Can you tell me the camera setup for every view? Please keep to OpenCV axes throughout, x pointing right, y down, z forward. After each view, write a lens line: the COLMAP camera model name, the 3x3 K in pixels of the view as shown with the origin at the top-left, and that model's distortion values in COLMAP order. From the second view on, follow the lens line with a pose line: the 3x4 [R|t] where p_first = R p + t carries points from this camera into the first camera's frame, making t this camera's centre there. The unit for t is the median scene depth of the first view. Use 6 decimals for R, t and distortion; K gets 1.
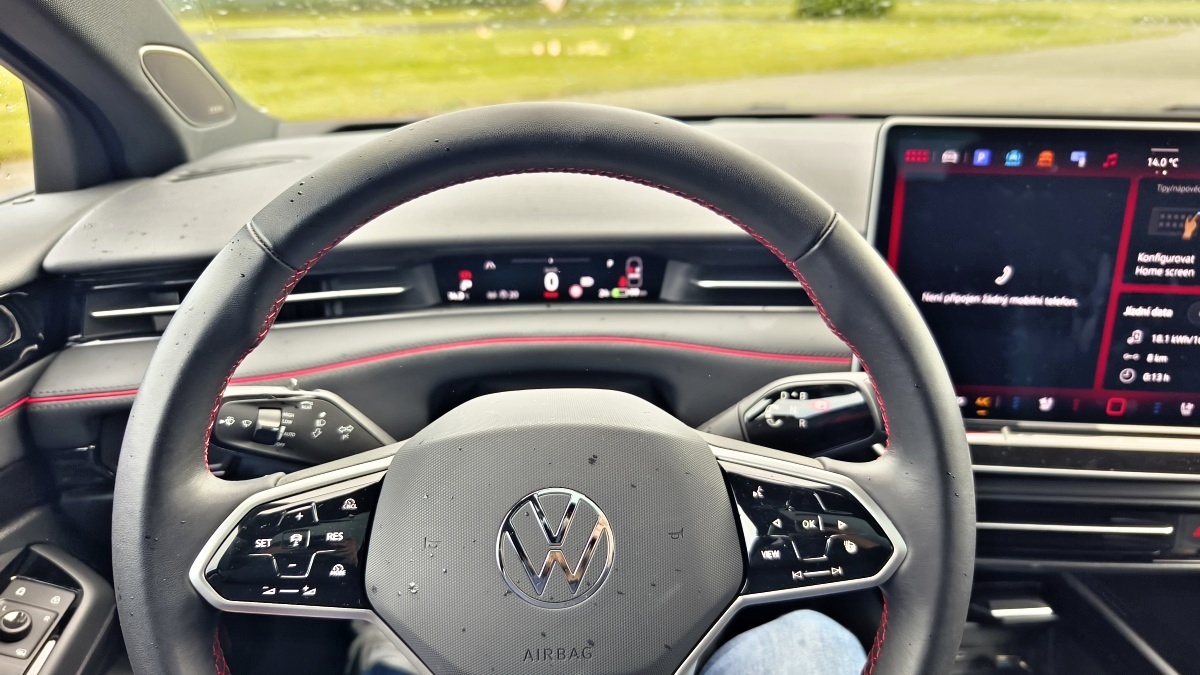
lens RADIAL K [[823.1, 0, 658.2], [0, 823.1, 348.1], [0, 0, 1]] dist [0.003624, 0.001559]
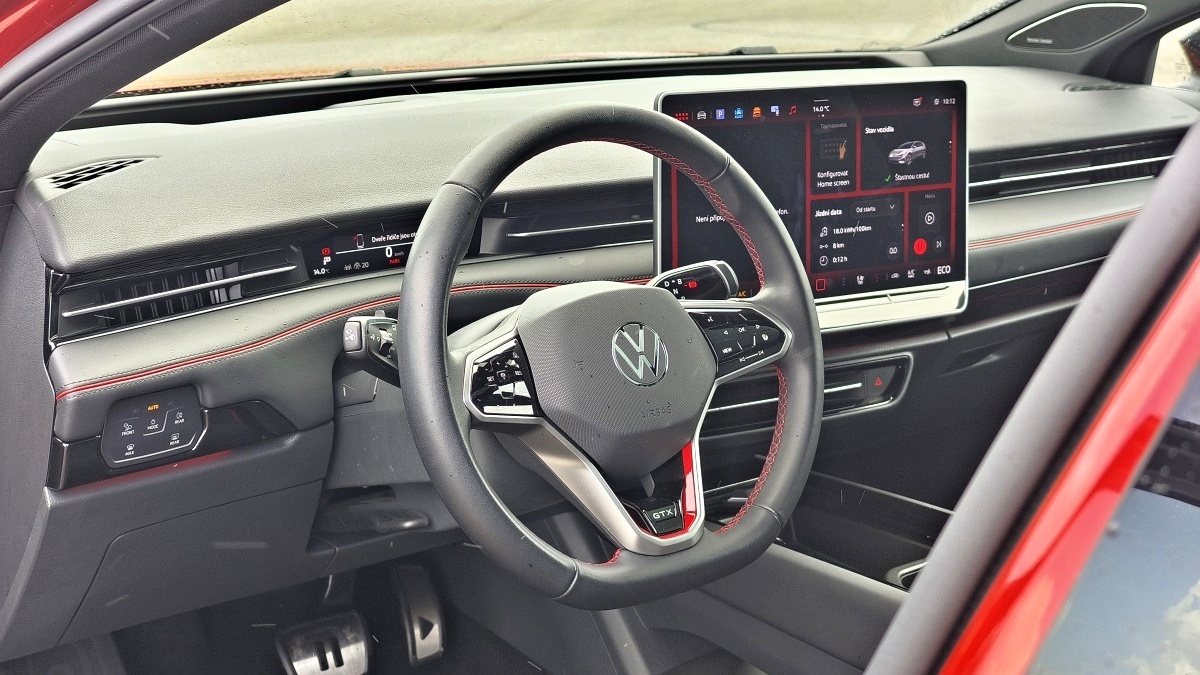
lens RADIAL K [[1871.3, 0, 600.0], [0, 1871.3, 337.5], [0, 0, 1]] dist [0.074803, 0.055663]
pose [[0.834776, -0.135438, 0.533671, -1.490337], [0.188675, 0.980953, -0.046178, 0.242687], [-0.517252, 0.139239, 0.844430, -1.493068]]
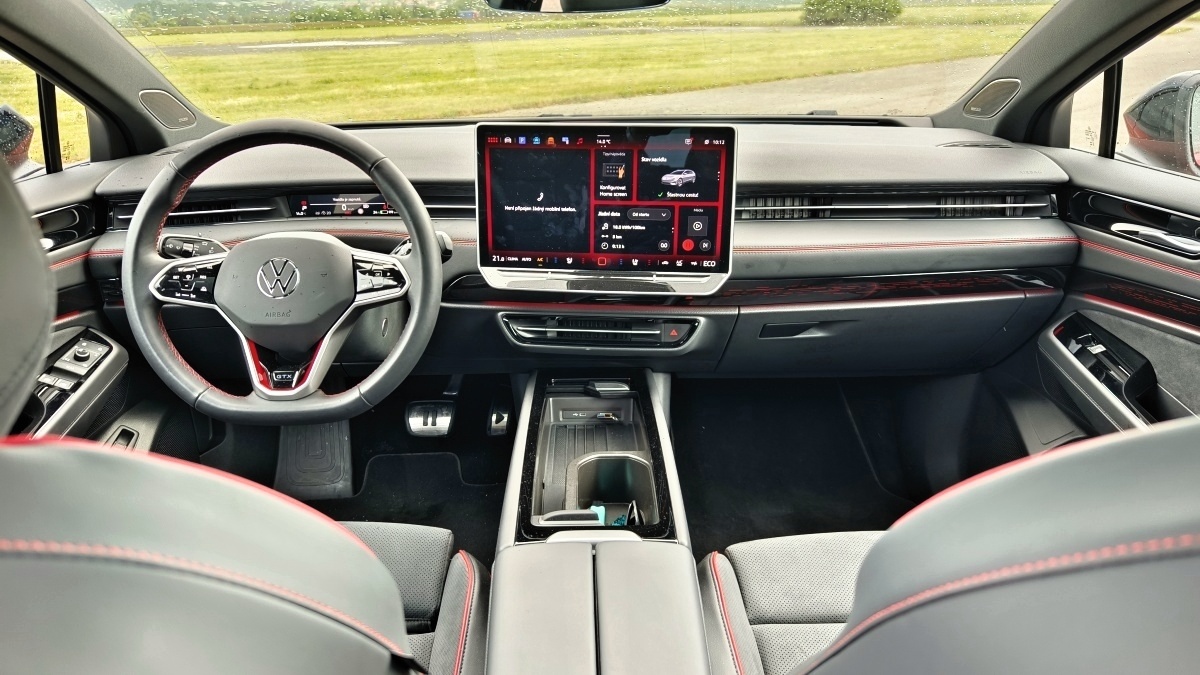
lens RADIAL K [[805.6, 0, 600.0], [0, 805.6, 337.5], [0, 0, 1]] dist [0.092059, -0.001449]
pose [[0.996230, 0.004899, -0.086607, 0.763222], [-0.005540, 0.999959, -0.007164, 0.289608], [0.086568, 0.007617, 0.996217, -1.059902]]
